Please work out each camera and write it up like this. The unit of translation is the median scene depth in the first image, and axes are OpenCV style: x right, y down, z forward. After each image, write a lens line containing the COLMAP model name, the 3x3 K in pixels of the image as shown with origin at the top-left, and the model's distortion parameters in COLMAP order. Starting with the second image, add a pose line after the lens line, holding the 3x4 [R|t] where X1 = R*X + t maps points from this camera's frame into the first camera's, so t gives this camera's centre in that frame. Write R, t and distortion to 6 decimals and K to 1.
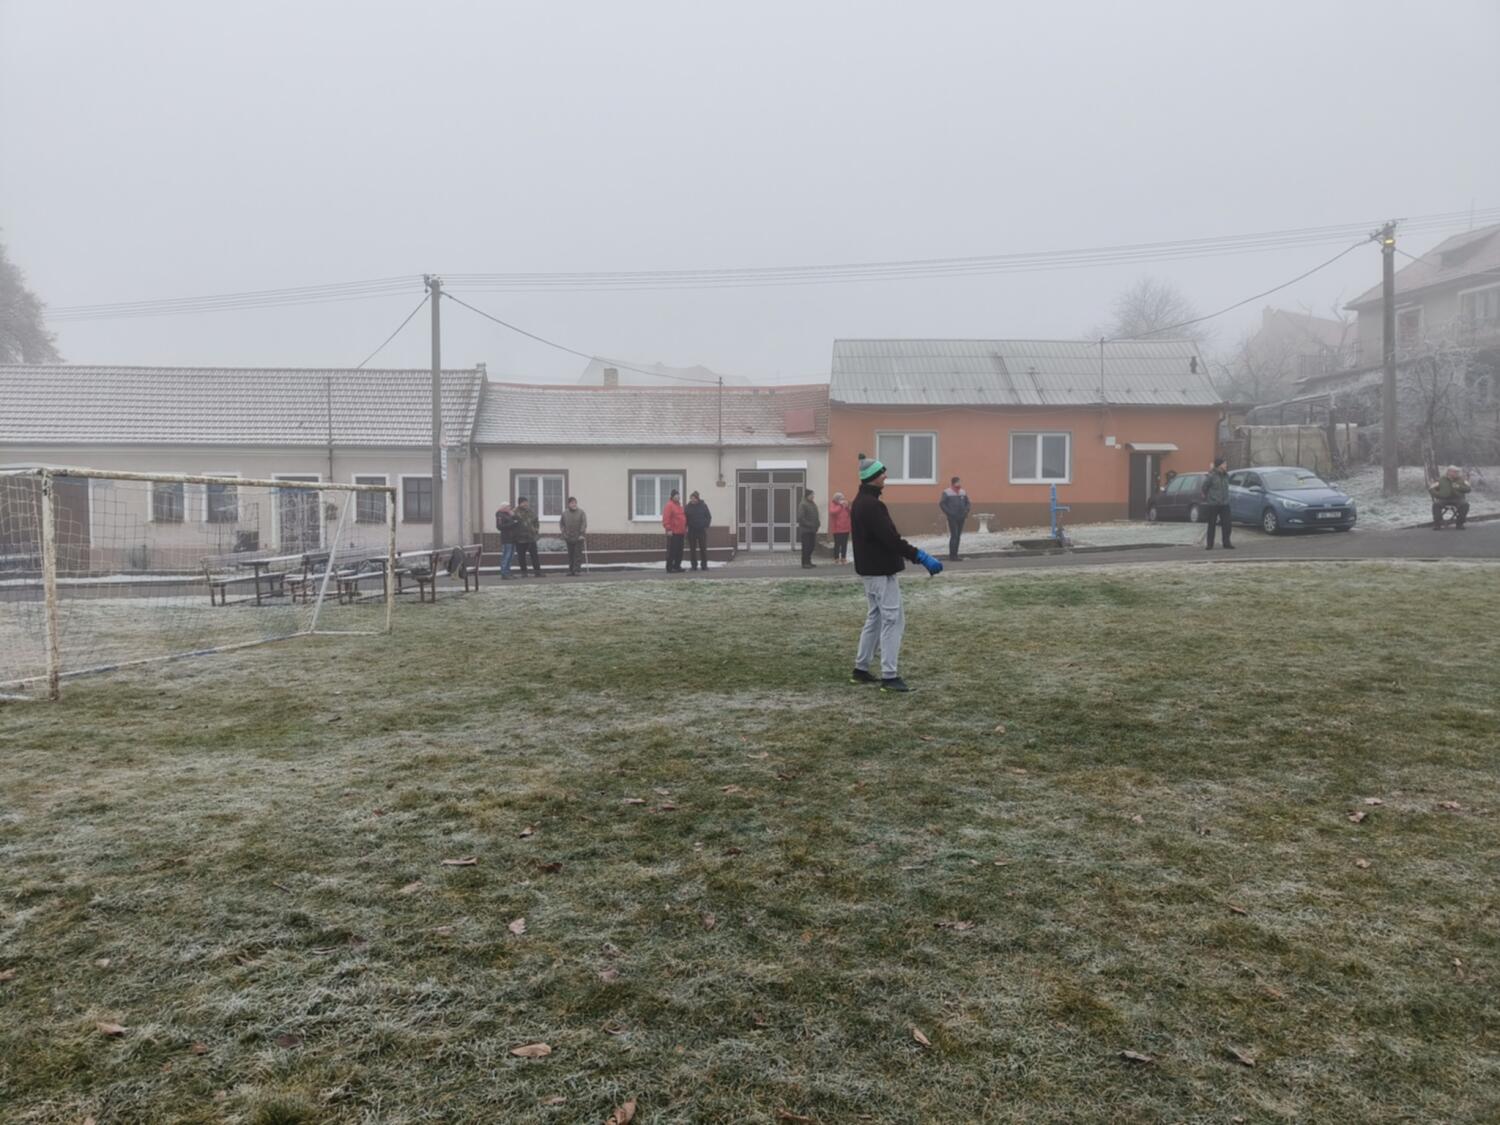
lens RADIAL K [[1023.1, 0, 750.0], [0, 1023.1, 562.5], [0, 0, 1]] dist [0.042553, -0.002647]
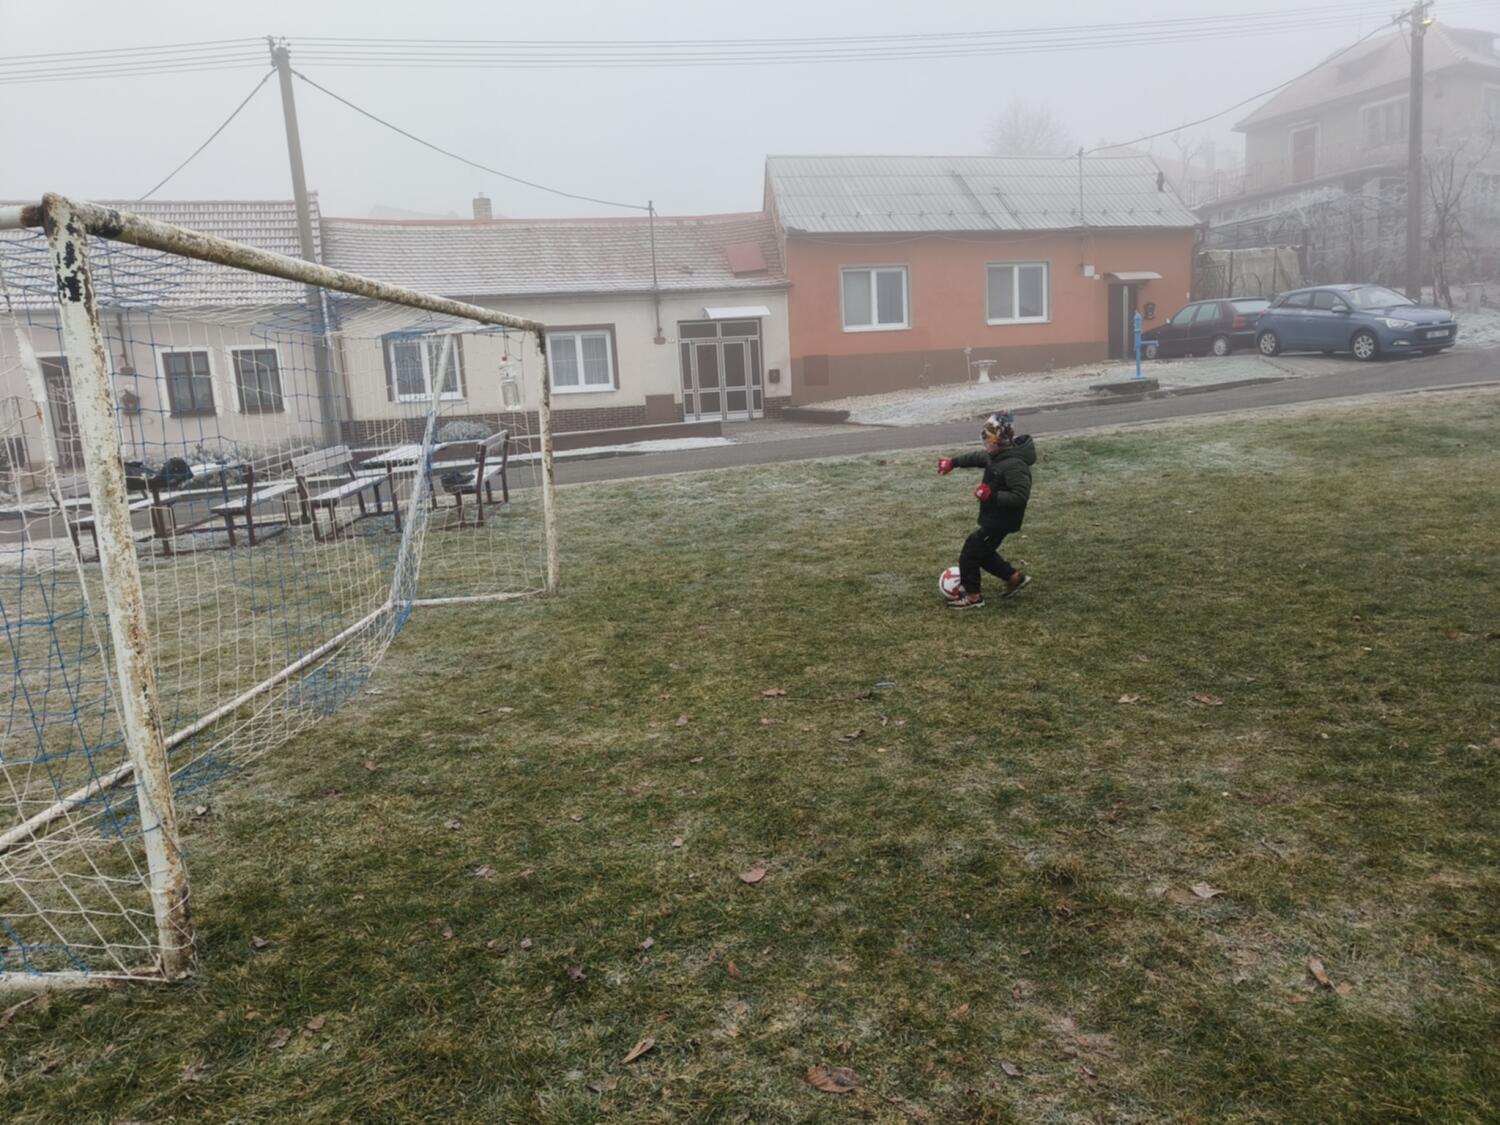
lens RADIAL K [[1054.5, 0, 750.0], [0, 1054.5, 562.5], [0, 0, 1]] dist [0.022654, -0.000212]
pose [[0.973908, -0.090095, 0.208294, -0.145372], [0.065164, 0.990189, 0.123612, -0.002734], [-0.217387, -0.106813, 0.970223, 0.167883]]
